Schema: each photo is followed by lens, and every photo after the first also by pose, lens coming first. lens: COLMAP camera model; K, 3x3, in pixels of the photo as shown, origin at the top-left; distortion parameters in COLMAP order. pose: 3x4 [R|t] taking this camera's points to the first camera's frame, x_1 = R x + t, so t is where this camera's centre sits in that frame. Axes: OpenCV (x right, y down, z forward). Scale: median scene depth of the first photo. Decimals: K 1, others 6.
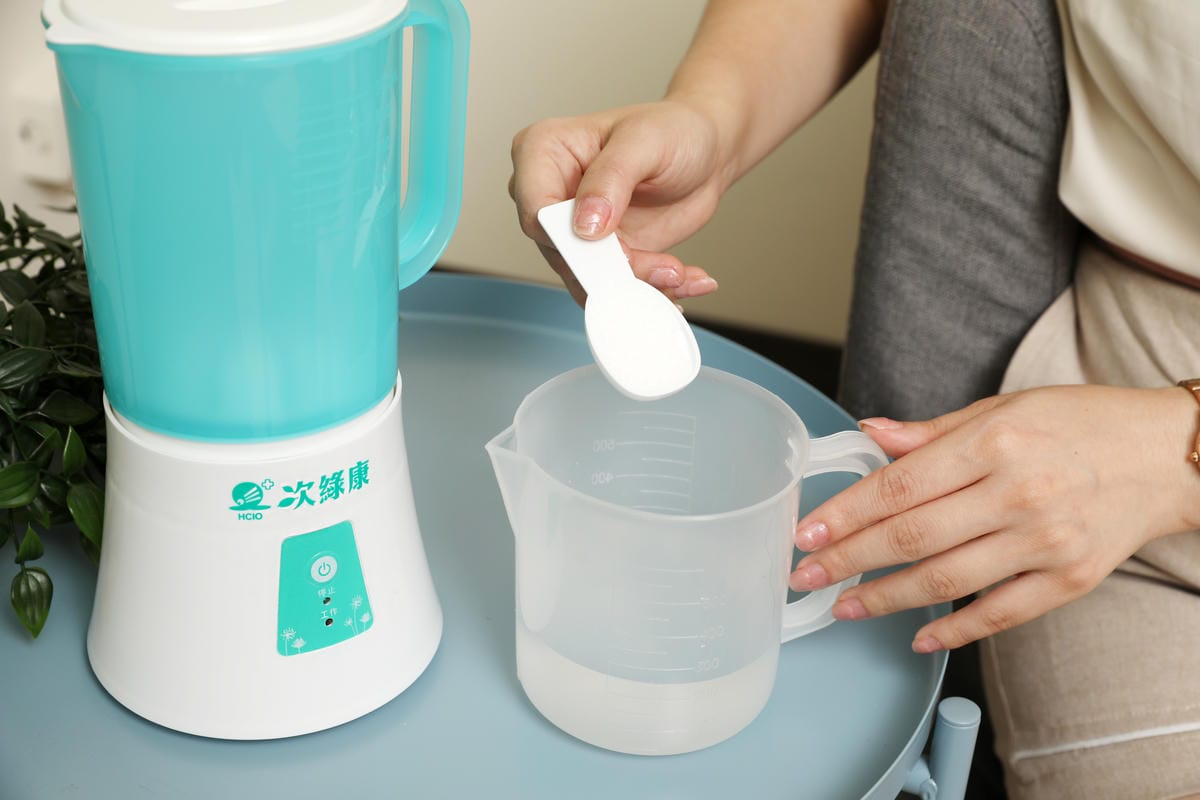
lens RADIAL K [[2030.1, 0, 605.5], [0, 2030.1, 393.4], [0, 0, 1]] dist [0.123833, 0.000000]
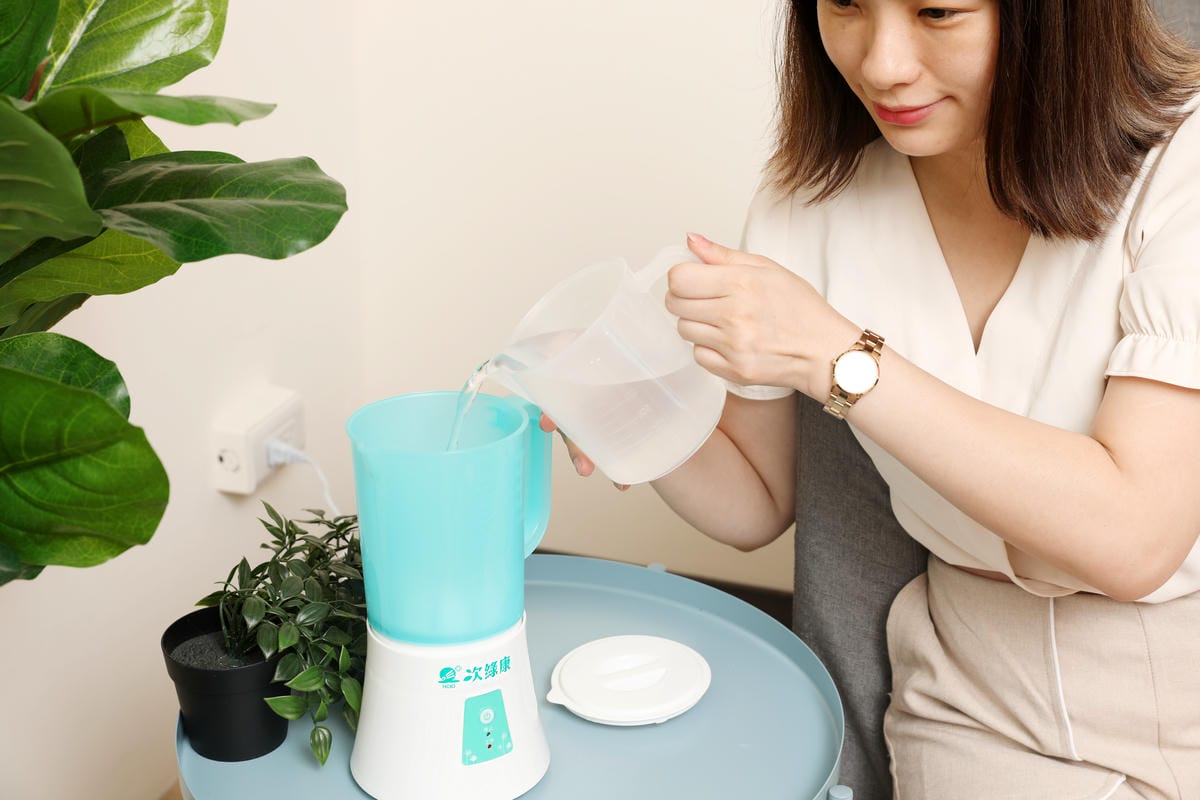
lens RADIAL K [[2288.3, 0, 599.8], [0, 2288.3, 405.2], [0, 0, 1]] dist [0.164620, 0.000000]
pose [[0.999057, -0.029814, -0.031551, 0.037806], [0.025595, 0.991626, -0.126584, 0.072698], [0.035061, 0.125657, 0.991454, -1.092000]]
